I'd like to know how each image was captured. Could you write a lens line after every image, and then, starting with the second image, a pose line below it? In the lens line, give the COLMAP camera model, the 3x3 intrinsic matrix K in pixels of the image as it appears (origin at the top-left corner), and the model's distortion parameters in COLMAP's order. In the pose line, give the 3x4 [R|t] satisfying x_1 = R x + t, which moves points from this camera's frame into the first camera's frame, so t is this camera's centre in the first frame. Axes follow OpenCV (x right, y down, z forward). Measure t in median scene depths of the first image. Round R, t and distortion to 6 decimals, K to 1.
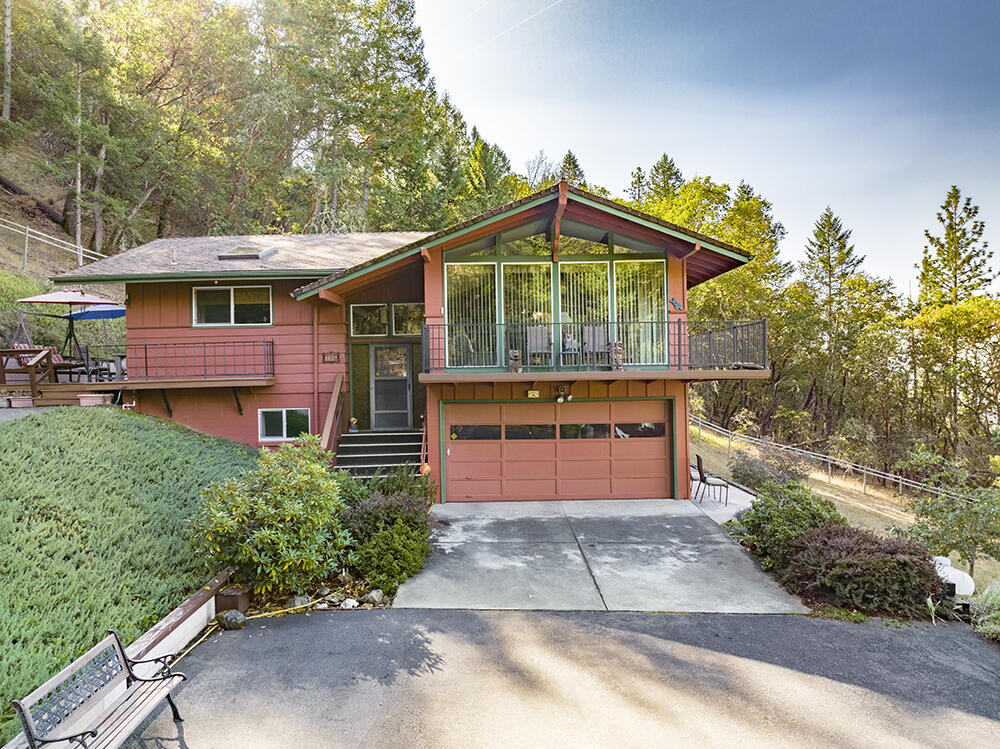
lens RADIAL K [[708.5, 0, 498.3], [0, 708.5, 374.5], [0, 0, 1]] dist [-0.049554, 0.025334]
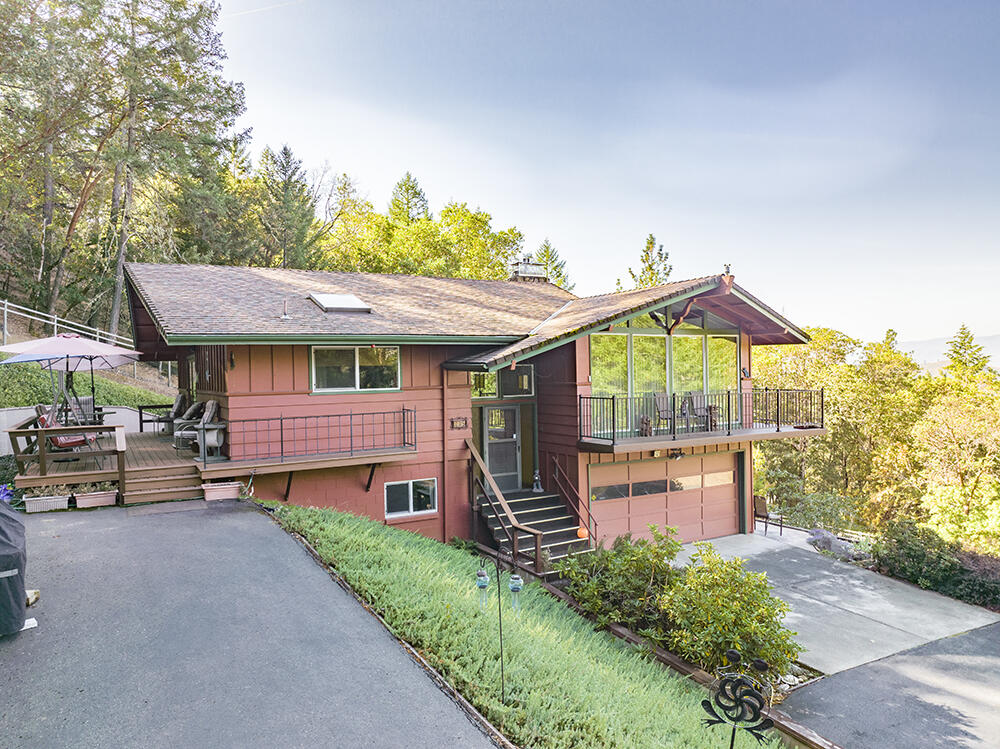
lens RADIAL K [[708.5, 0, 499.1], [0, 708.5, 372.5], [0, 0, 1]] dist [-0.049554, 0.025334]
pose [[0.871623, 0.000649, 0.490177, -0.654749], [-0.001435, 0.999998, 0.001227, -0.093171], [-0.490175, -0.001773, 0.871622, 0.144530]]
